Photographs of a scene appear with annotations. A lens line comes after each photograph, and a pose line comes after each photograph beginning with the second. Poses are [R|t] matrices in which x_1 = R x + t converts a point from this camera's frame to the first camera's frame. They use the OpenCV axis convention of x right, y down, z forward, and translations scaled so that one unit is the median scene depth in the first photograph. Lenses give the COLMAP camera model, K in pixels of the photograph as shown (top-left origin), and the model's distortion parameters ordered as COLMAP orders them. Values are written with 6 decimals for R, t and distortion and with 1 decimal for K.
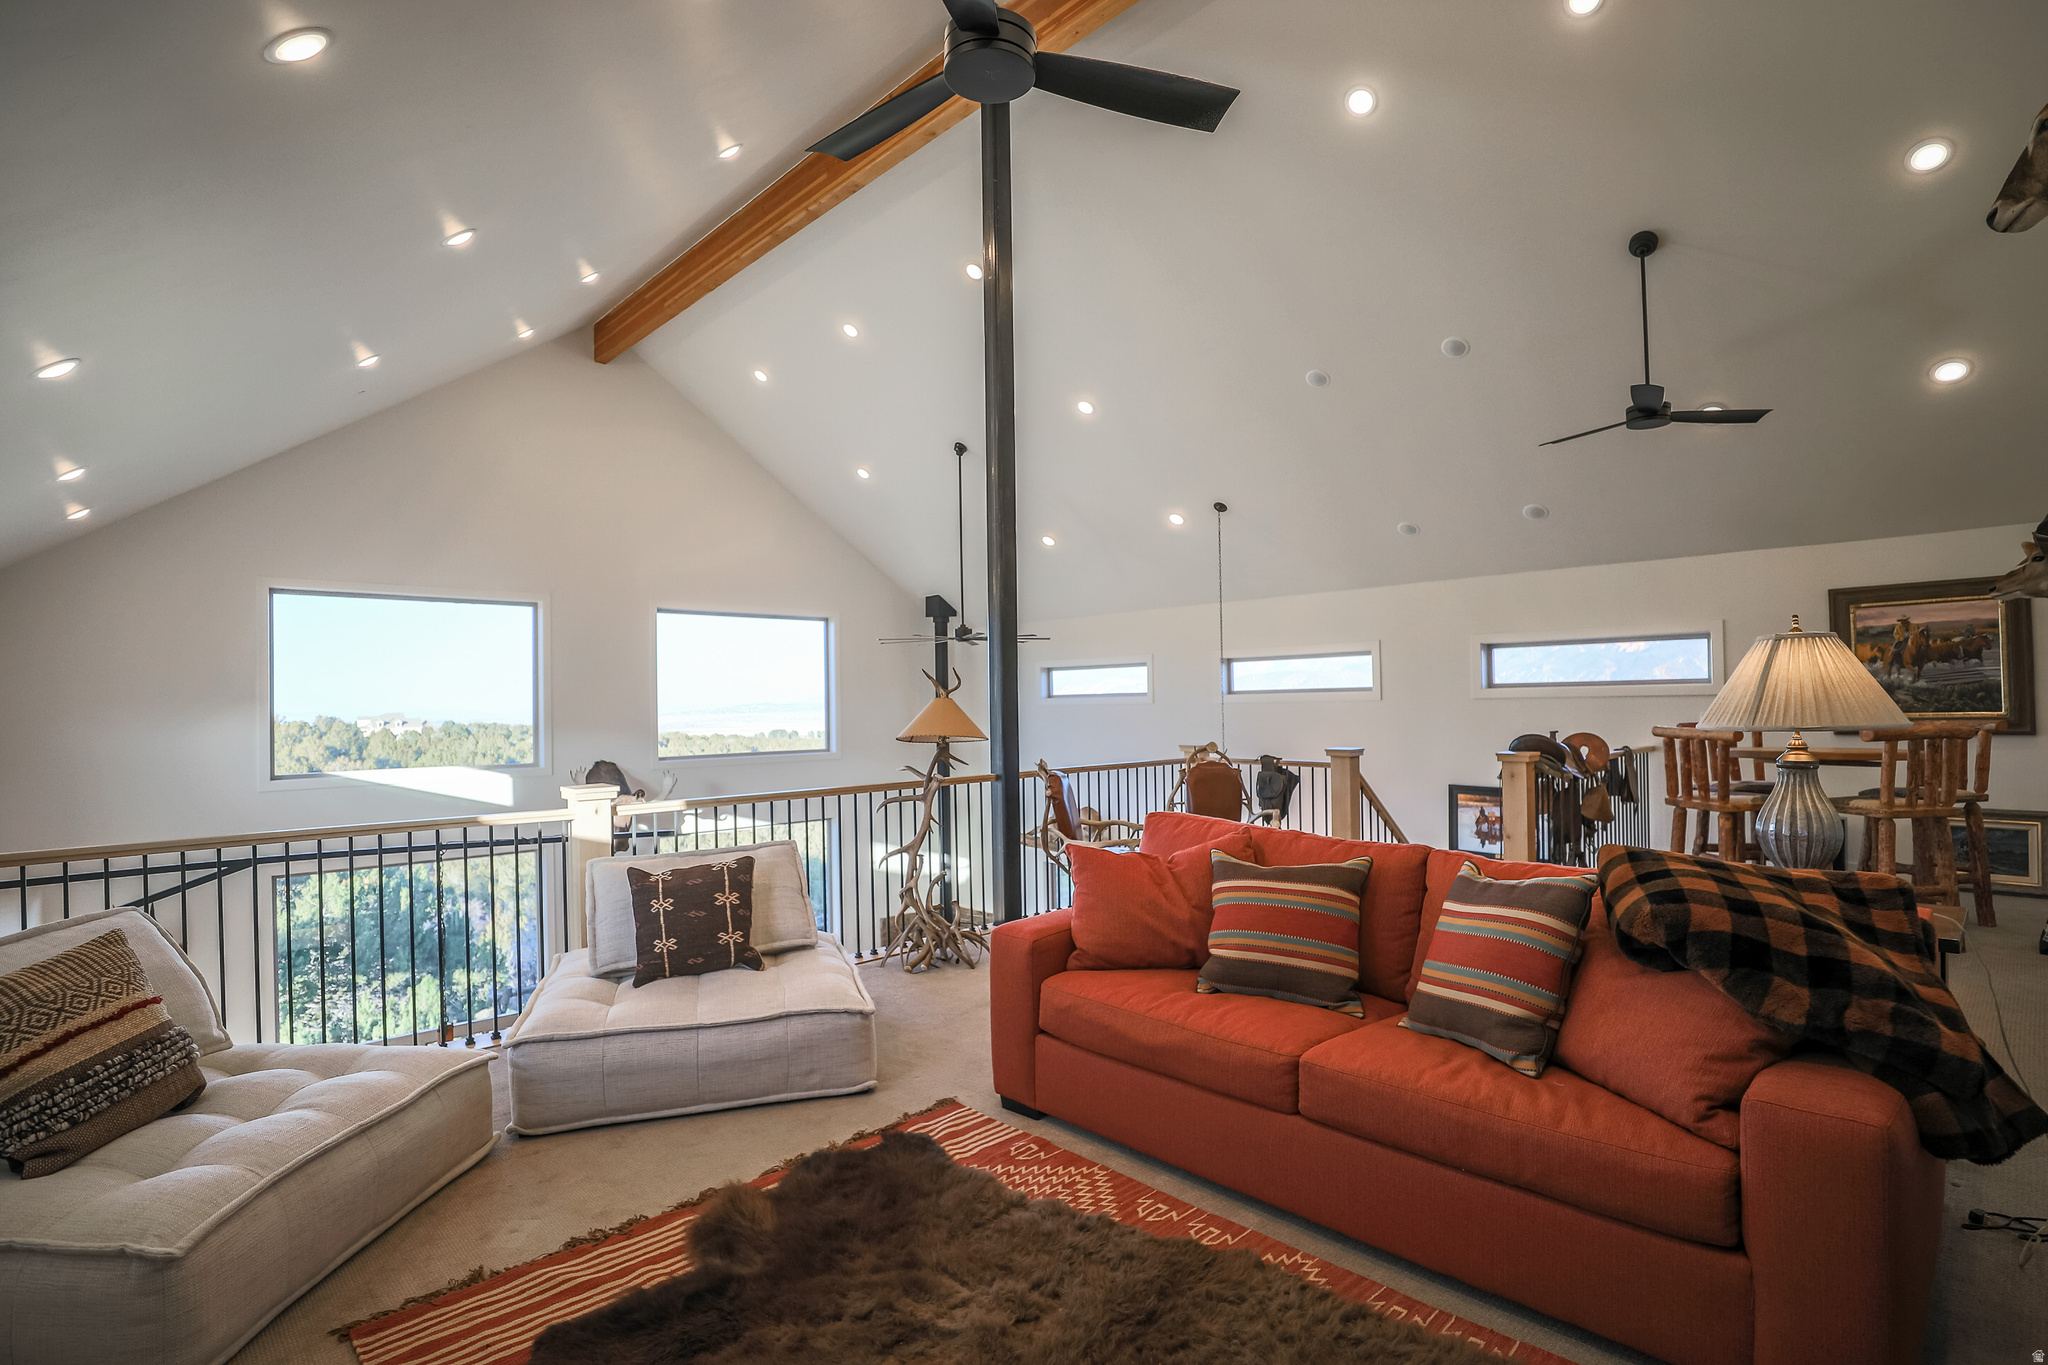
lens RADIAL K [[990.1, 0, 1030.7], [0, 990.1, 694.9], [0, 0, 1]] dist [-0.046036, 0.013182]
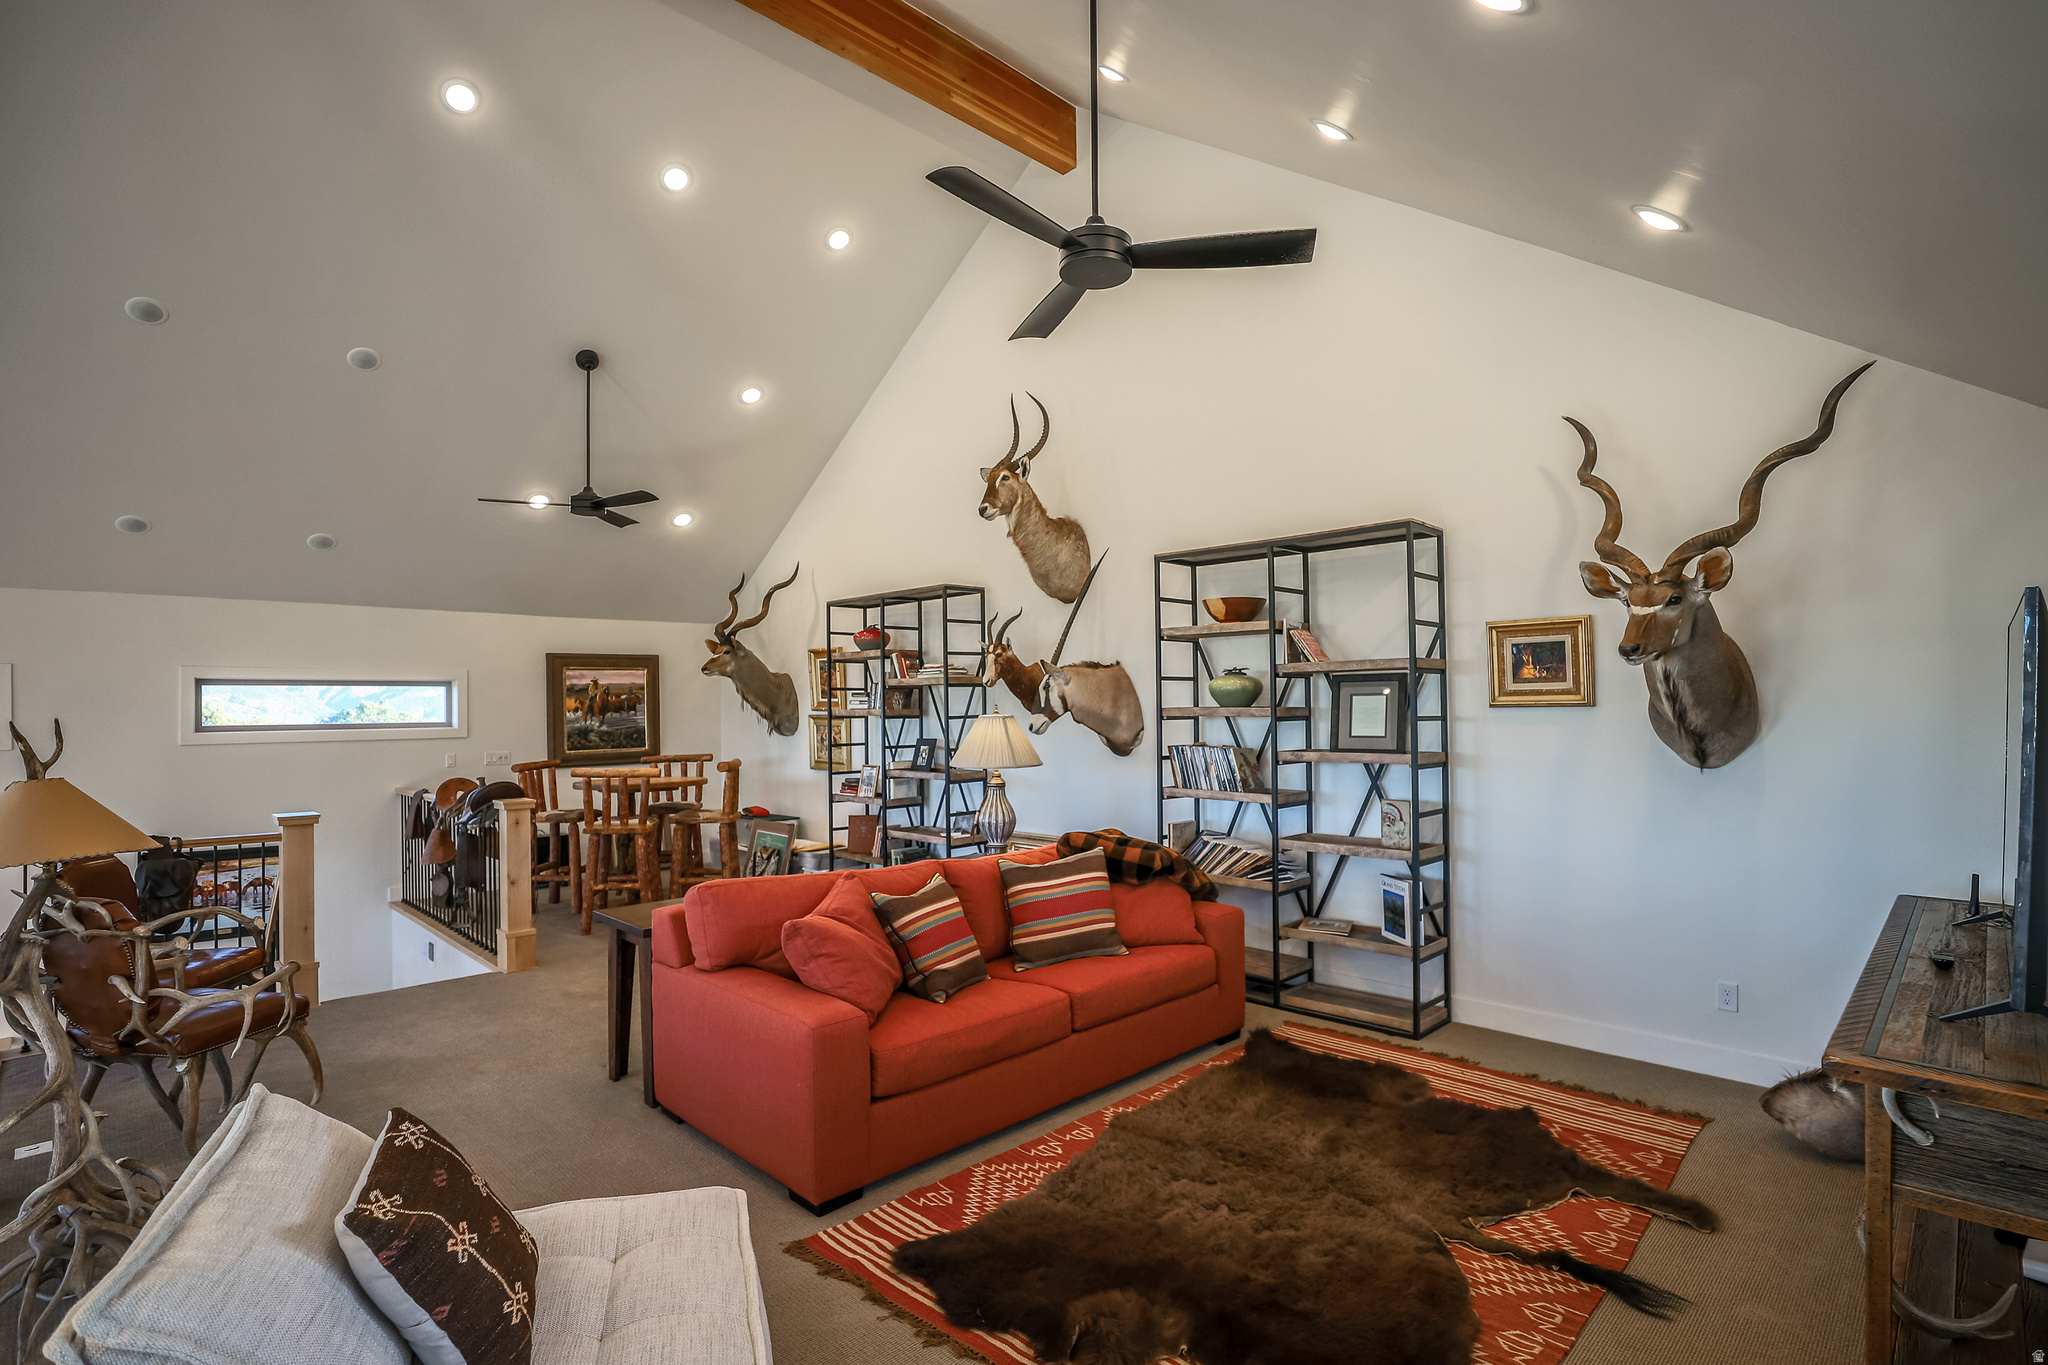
lens RADIAL K [[990.1, 0, 1030.7], [0, 990.1, 694.9], [0, 0, 1]] dist [-0.046036, 0.013182]
pose [[-0.012579, 0.017269, 0.999772, -0.502538], [-0.004337, 0.999841, -0.017325, -0.037697], [-0.999911, -0.004554, -0.012502, 0.408768]]
